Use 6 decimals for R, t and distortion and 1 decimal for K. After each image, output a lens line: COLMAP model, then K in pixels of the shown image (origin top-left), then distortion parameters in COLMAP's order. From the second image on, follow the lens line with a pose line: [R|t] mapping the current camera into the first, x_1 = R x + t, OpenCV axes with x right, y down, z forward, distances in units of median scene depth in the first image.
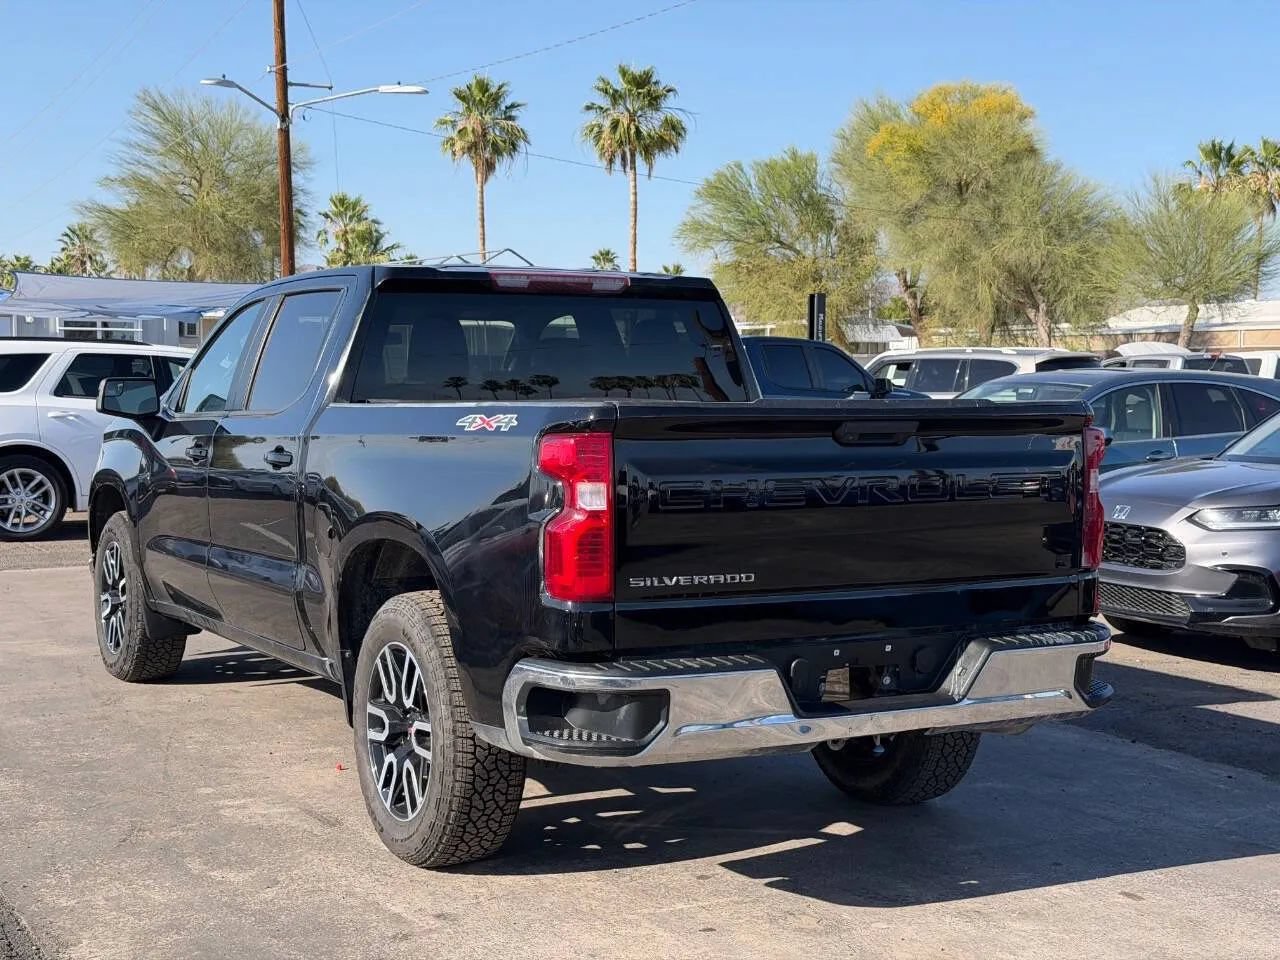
lens RADIAL K [[1759.3, 0, 635.3], [0, 1759.3, 487.3], [0, 0, 1]] dist [0.122131, 0.000000]
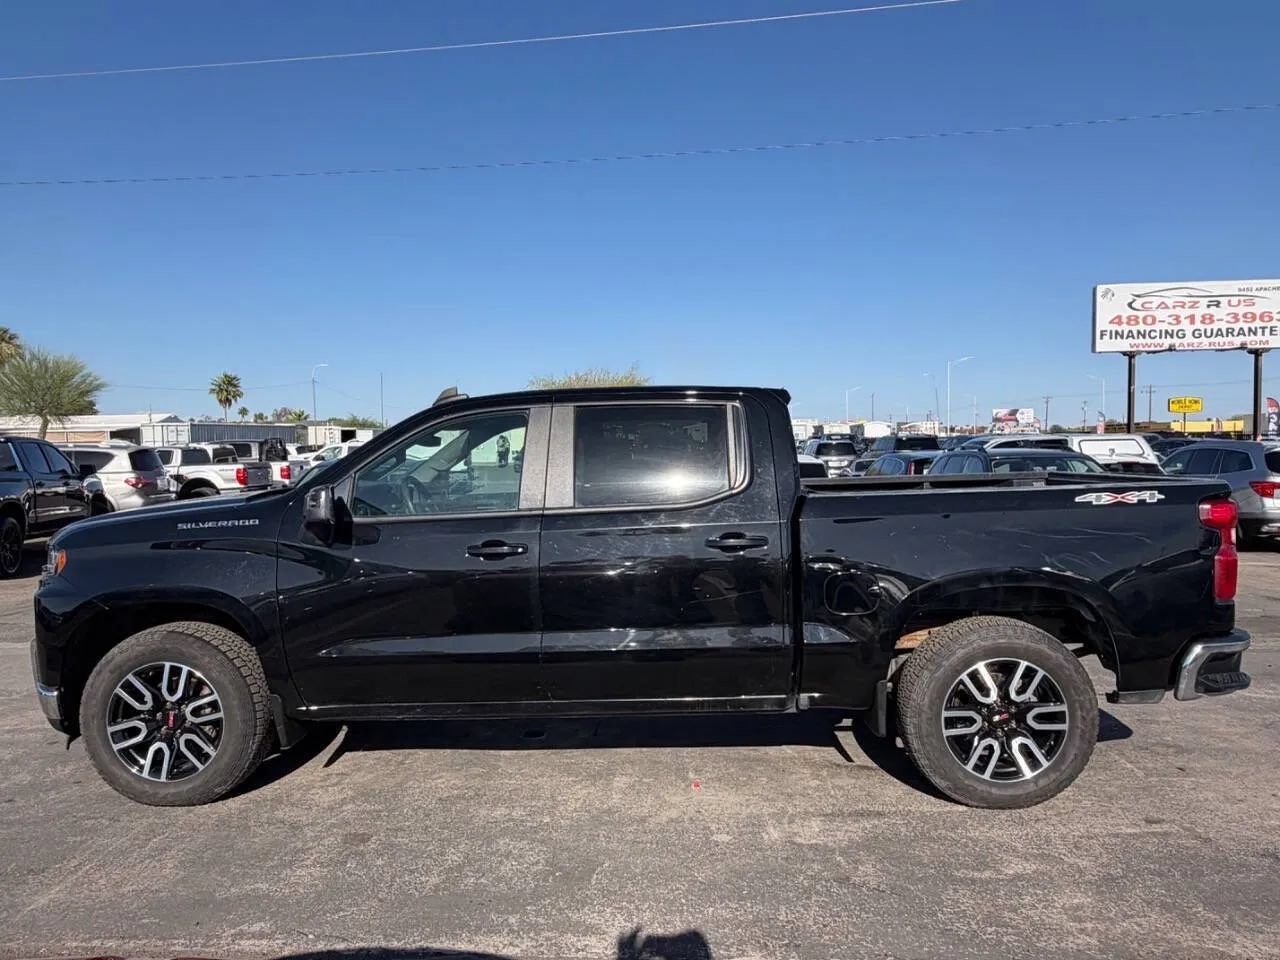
lens RADIAL K [[842.9, 0, 628.1], [0, 842.9, 496.3], [0, 0, 1]] dist [-0.000346, 0.012811]
pose [[0.521016, -0.058894, 0.851513, -0.709565], [0.070609, 0.997171, 0.025765, -0.066220], [-0.850621, 0.046701, 0.523701, 0.740588]]
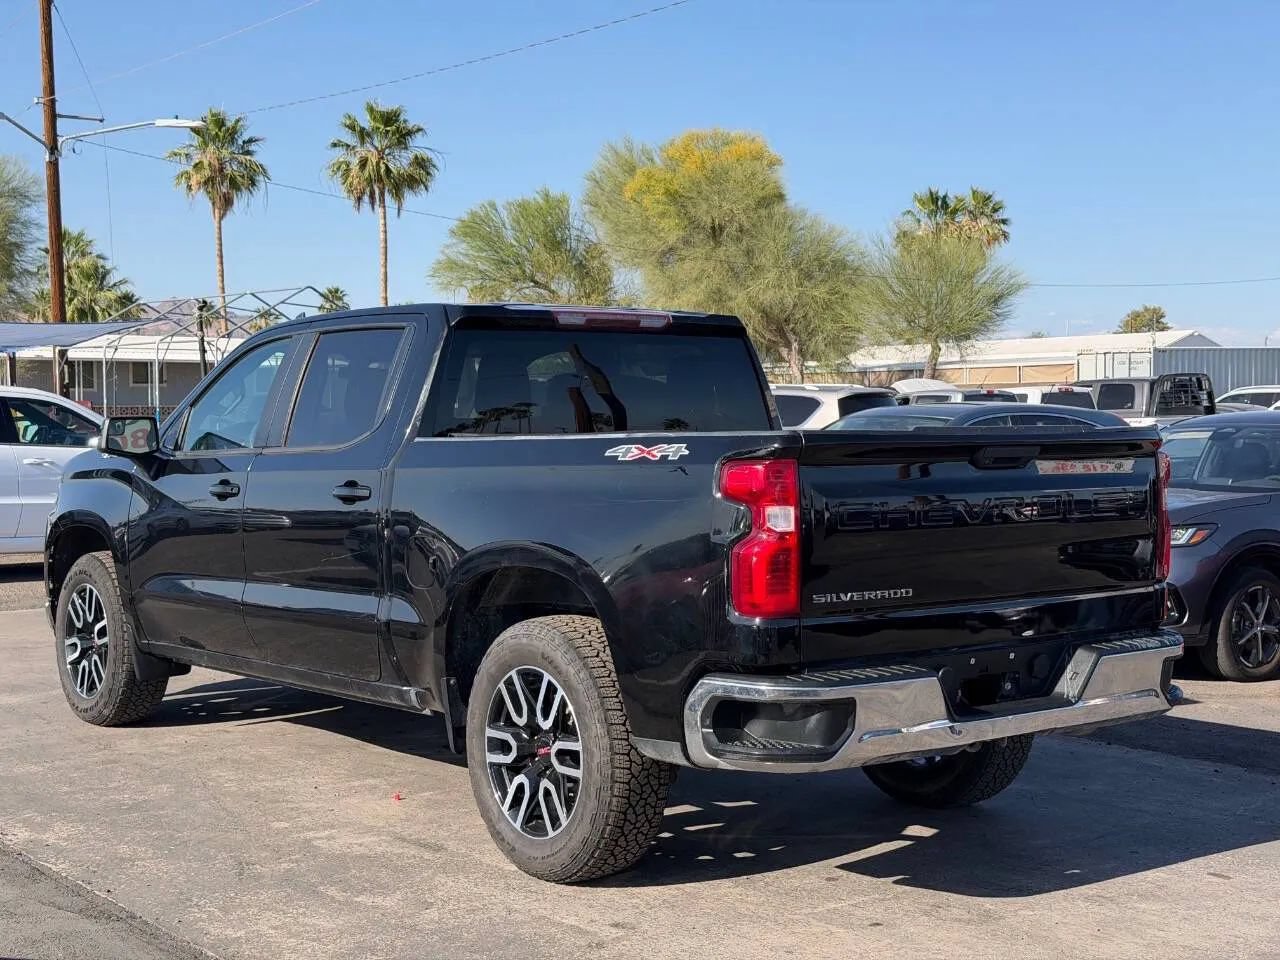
lens RADIAL K [[1759.3, 0, 650.7], [0, 1759.3, 478.7], [0, 0, 1]] dist [0.122131, 0.000000]
pose [[0.986598, -0.014597, 0.162514, -0.191554], [0.018899, 0.999510, -0.024958, 0.004072], [-0.162070, 0.027695, 0.986391, -0.029582]]
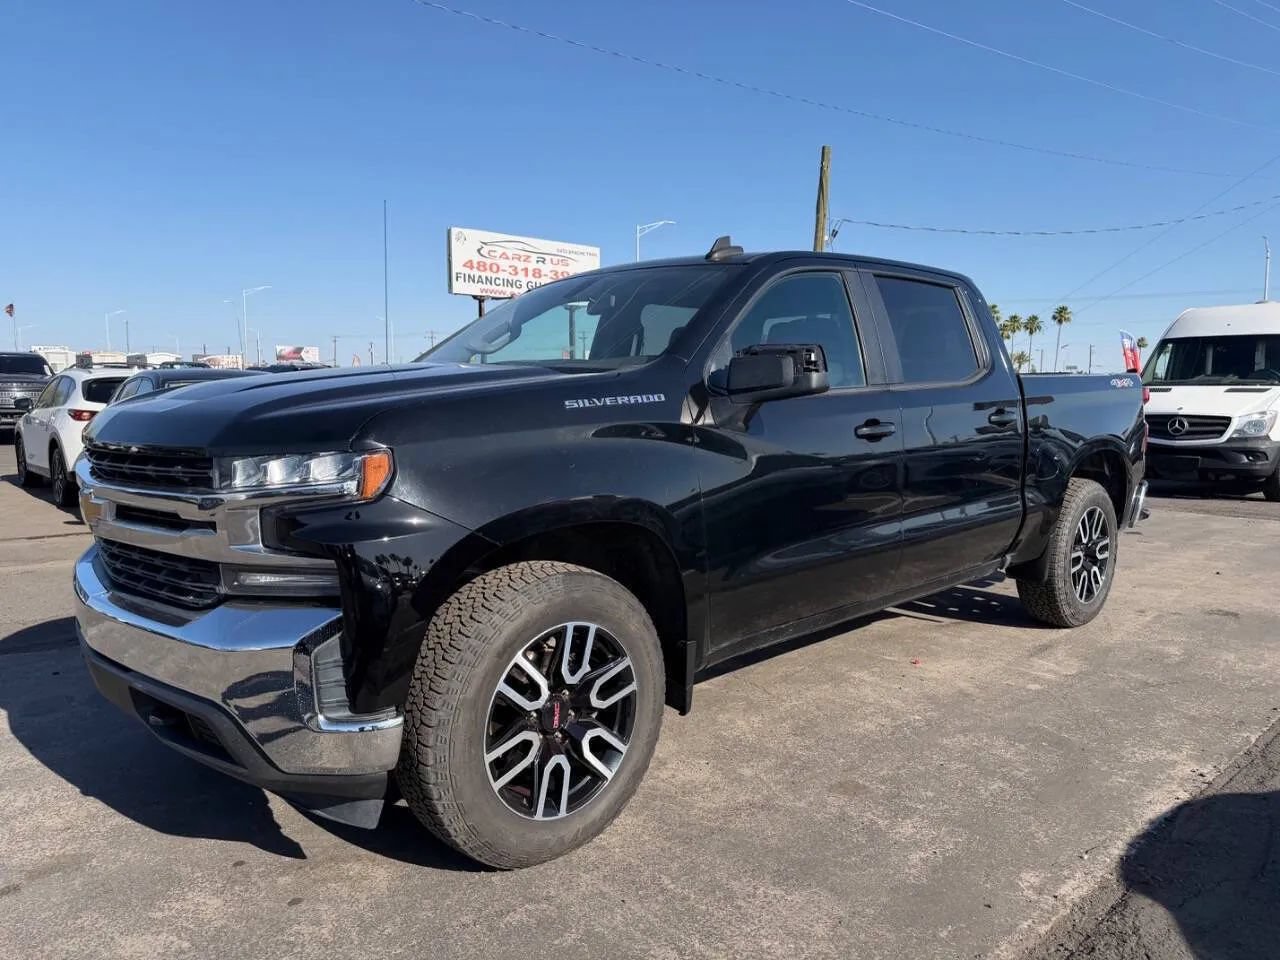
lens RADIAL K [[893.6, 0, 640.0], [0, 893.6, 479.3], [0, 0, 1]] dist [0.046365, -0.059157]
pose [[-0.243016, -0.106034, 0.964209, -0.754868], [0.053644, 0.991017, 0.122503, -0.065407], [-0.968538, 0.081494, -0.235145, 1.377651]]
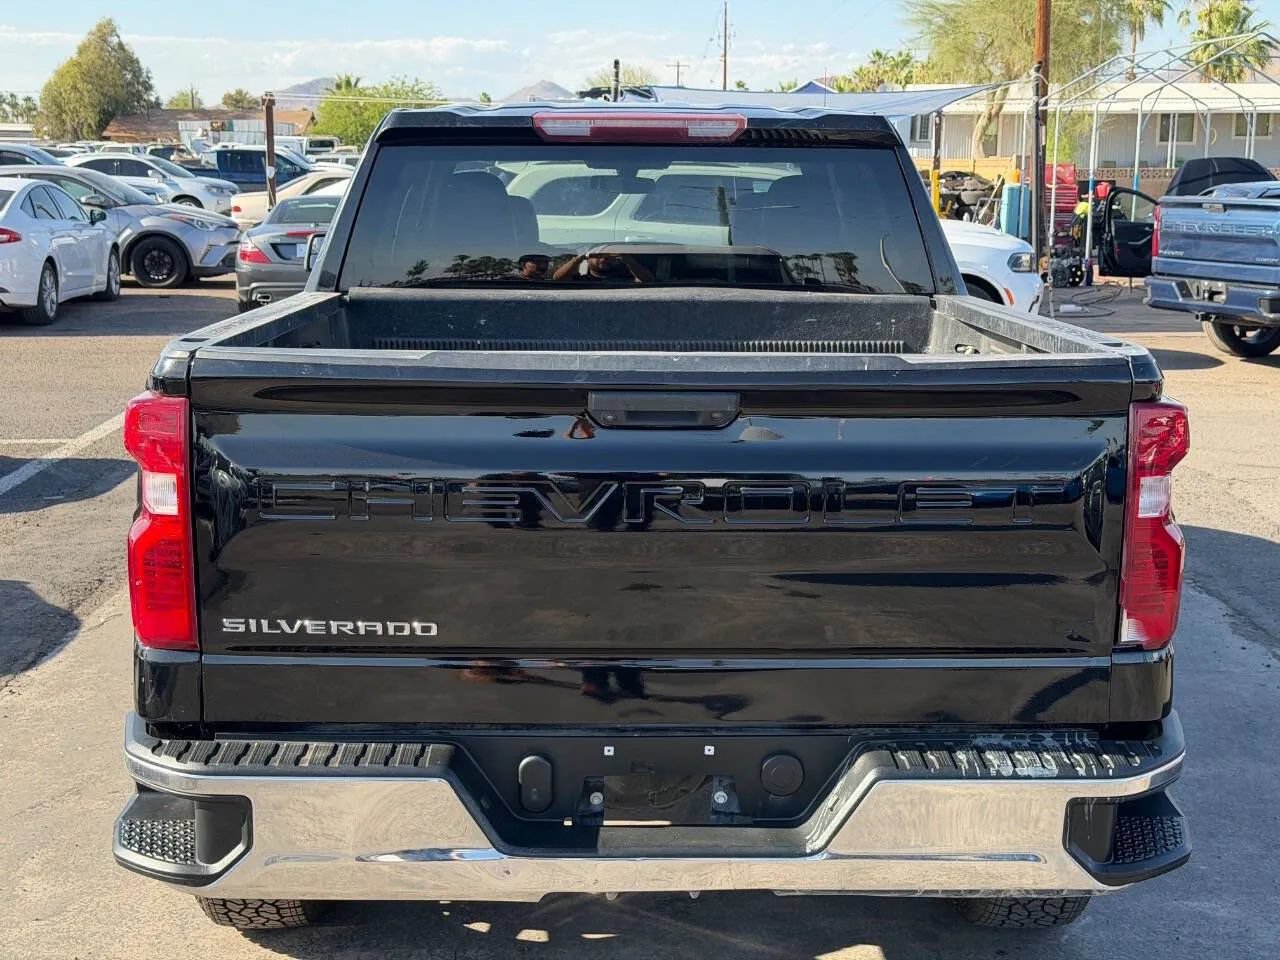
lens RADIAL K [[1759.3, 0, 657.0], [0, 1759.3, 465.5], [0, 0, 1]] dist [0.122131, 0.000000]
pose [[0.890556, 0.079241, -0.447918, 0.303777], [-0.032657, 0.993306, 0.110796, -0.058674], [0.453699, -0.084043, 0.887183, 0.343182]]
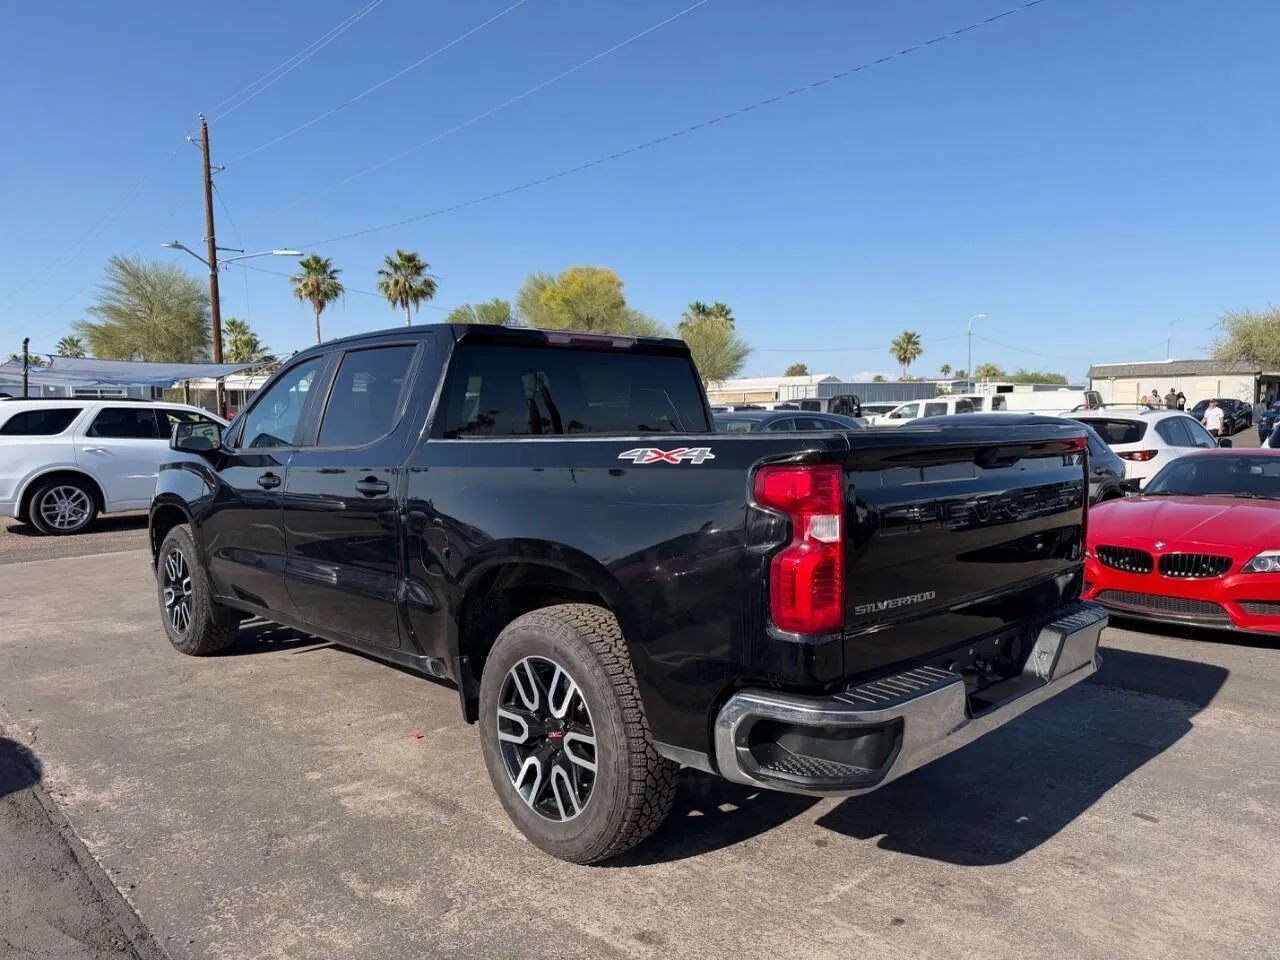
lens RADIAL K [[893.6, 0, 630.3], [0, 893.6, 478.4], [0, 0, 1]] dist [0.046365, -0.059157]
pose [[0.967795, -0.029517, 0.250001, -0.179388], [0.028516, 0.999564, 0.007627, -0.021181], [-0.250117, -0.000253, 0.968215, 0.371821]]
